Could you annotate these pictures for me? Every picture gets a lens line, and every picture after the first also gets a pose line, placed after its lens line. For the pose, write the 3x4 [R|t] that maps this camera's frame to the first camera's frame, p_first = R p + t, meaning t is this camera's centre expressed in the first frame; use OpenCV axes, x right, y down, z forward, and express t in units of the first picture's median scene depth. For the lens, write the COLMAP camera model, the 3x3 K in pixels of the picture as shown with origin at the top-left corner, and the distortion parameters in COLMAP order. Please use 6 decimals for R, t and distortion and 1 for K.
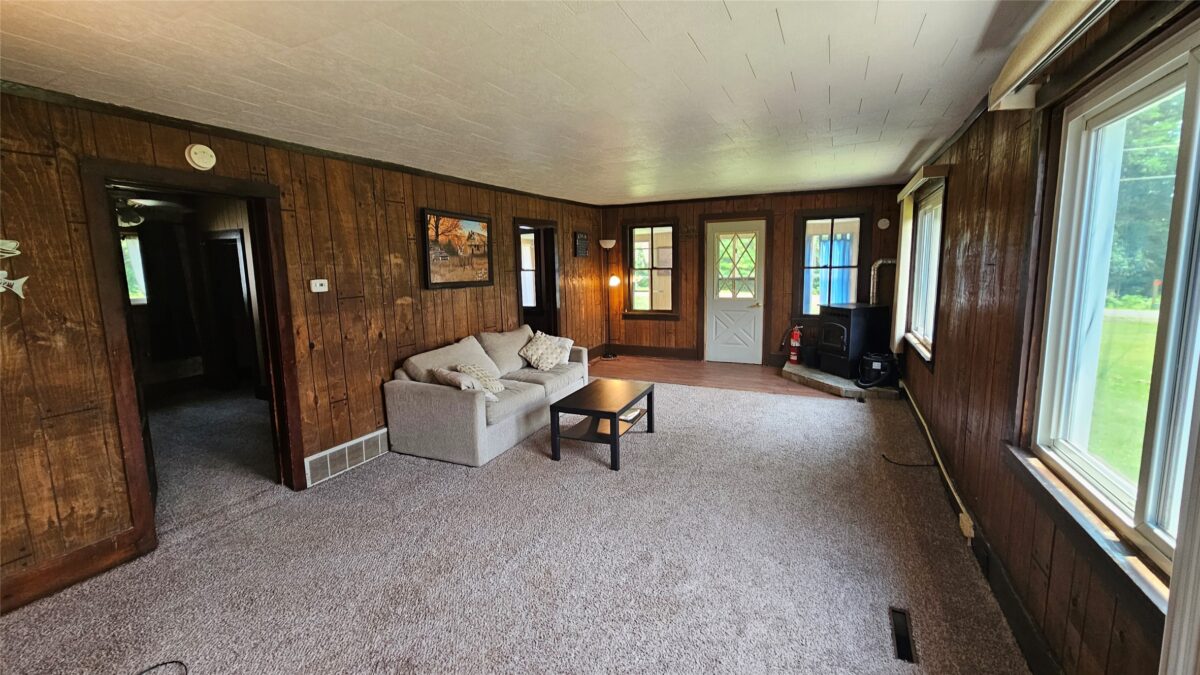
lens RADIAL K [[496.1, 0, 591.7], [0, 496.1, 335.7], [0, 0, 1]] dist [0.002950, 0.000054]
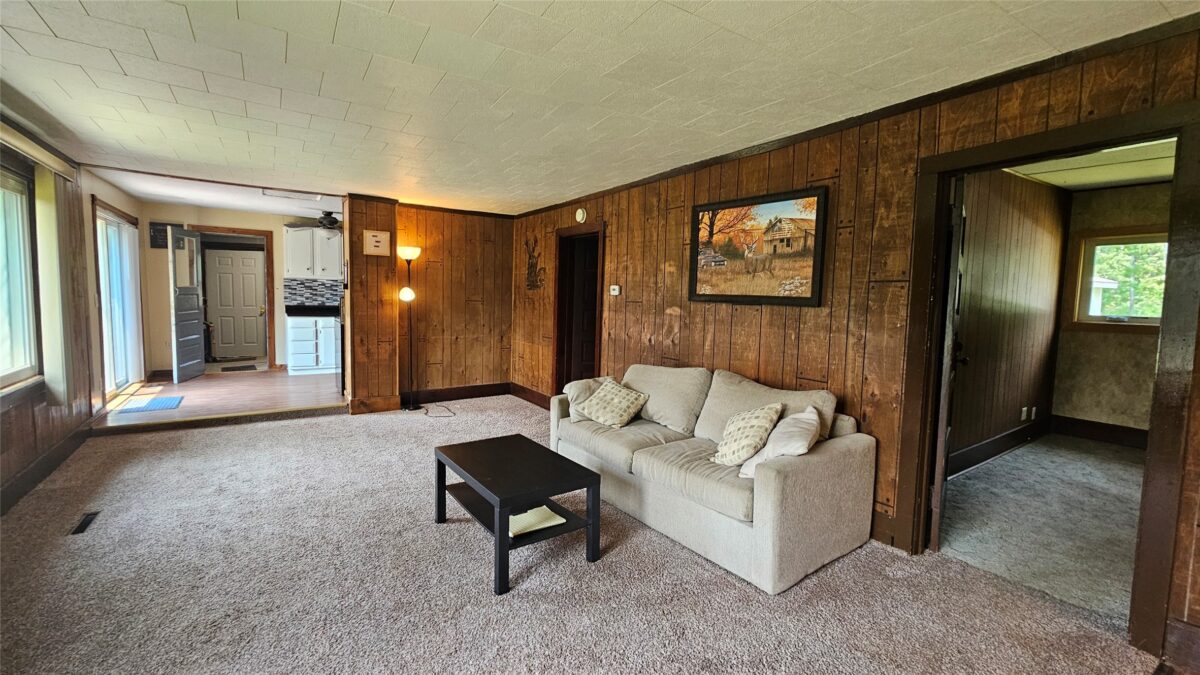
lens RADIAL K [[496.1, 0, 592.5], [0, 496.1, 326.5], [0, 0, 1]] dist [0.002950, 0.000054]
pose [[-0.505934, 0.067285, -0.859944, 0.397226], [-0.129658, 0.979693, 0.152937, -0.129751], [0.852772, 0.188875, -0.486936, 1.041703]]
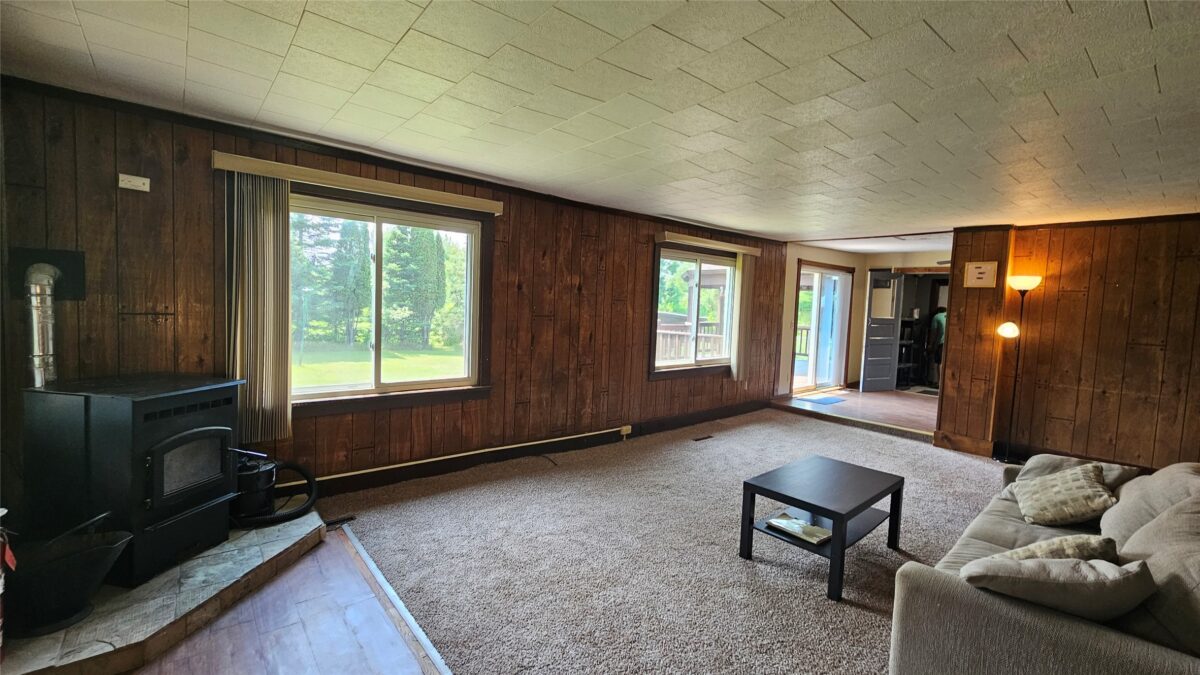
lens RADIAL K [[496.1, 0, 603.1], [0, 496.1, 332.3], [0, 0, 1]] dist [0.002950, 0.000054]
pose [[-0.917430, -0.037428, 0.396134, 0.030030], [0.036774, 0.983329, 0.178076, -0.171207], [-0.396195, 0.177939, -0.900759, 1.305962]]
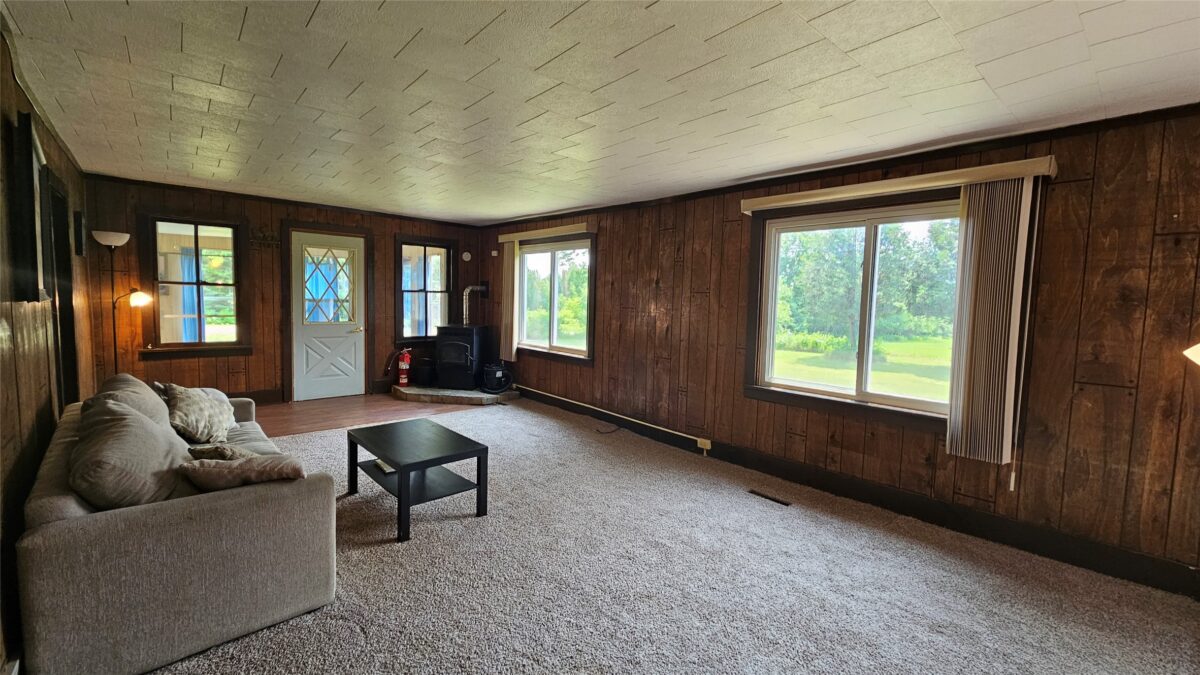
lens RADIAL K [[496.1, 0, 607.0], [0, 496.1, 332.5], [0, 0, 1]] dist [0.002950, 0.000054]
pose [[0.369356, -0.038427, 0.928493, -0.444673], [0.097824, 0.995201, 0.002274, -0.017488], [-0.924125, 0.089989, 0.371343, 0.305816]]
